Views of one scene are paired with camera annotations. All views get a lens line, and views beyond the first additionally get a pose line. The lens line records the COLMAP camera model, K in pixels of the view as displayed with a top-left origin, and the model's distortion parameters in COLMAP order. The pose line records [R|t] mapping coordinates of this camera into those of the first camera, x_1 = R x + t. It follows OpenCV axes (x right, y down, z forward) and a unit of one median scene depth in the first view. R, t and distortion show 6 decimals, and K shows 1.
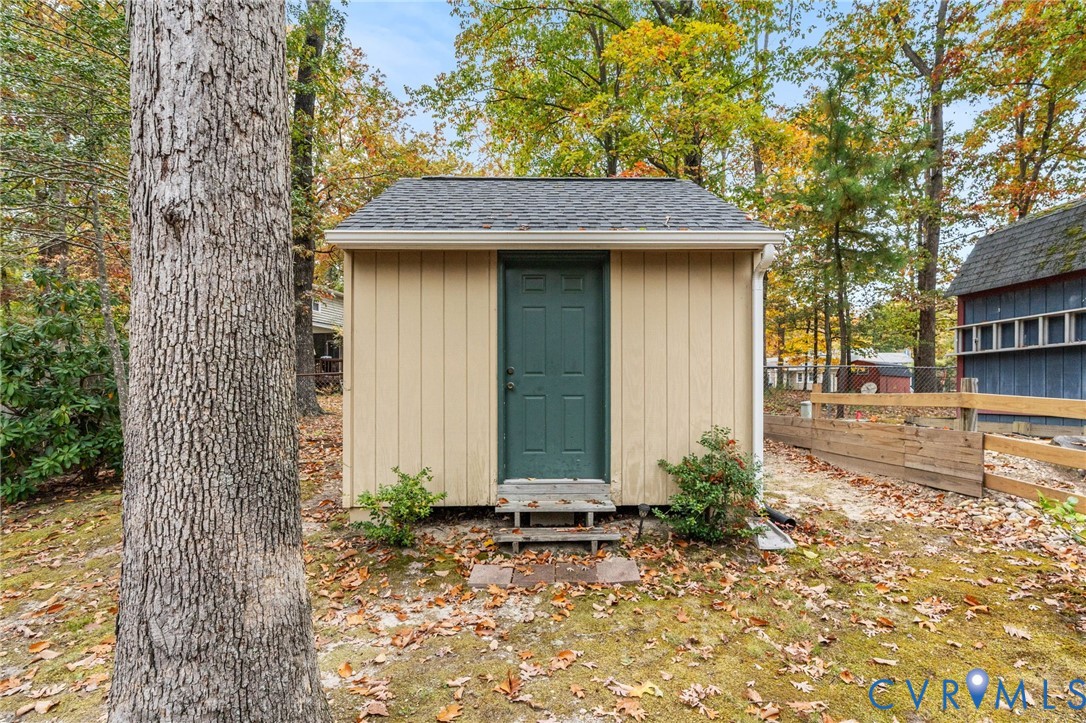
lens RADIAL K [[458.7, 0, 542.0], [0, 458.7, 393.1], [0, 0, 1]] dist [0.000052, 0.000063]
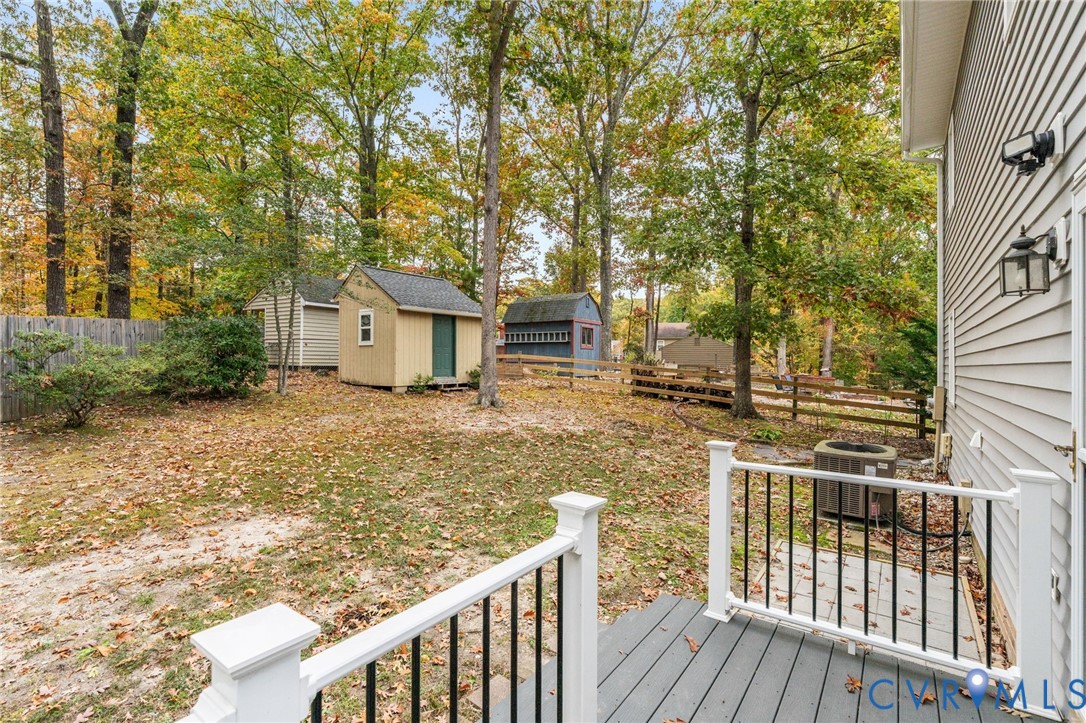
lens RADIAL K [[502.0, 0, 543.6], [0, 502.0, 347.1], [0, 0, 1]] dist [-0.000253, 0.000293]
pose [[0.594338, 0.023550, 0.803870, -2.686508], [-0.012737, 0.999721, -0.019871, 0.018491], [-0.804114, 0.001571, 0.594473, -1.977234]]
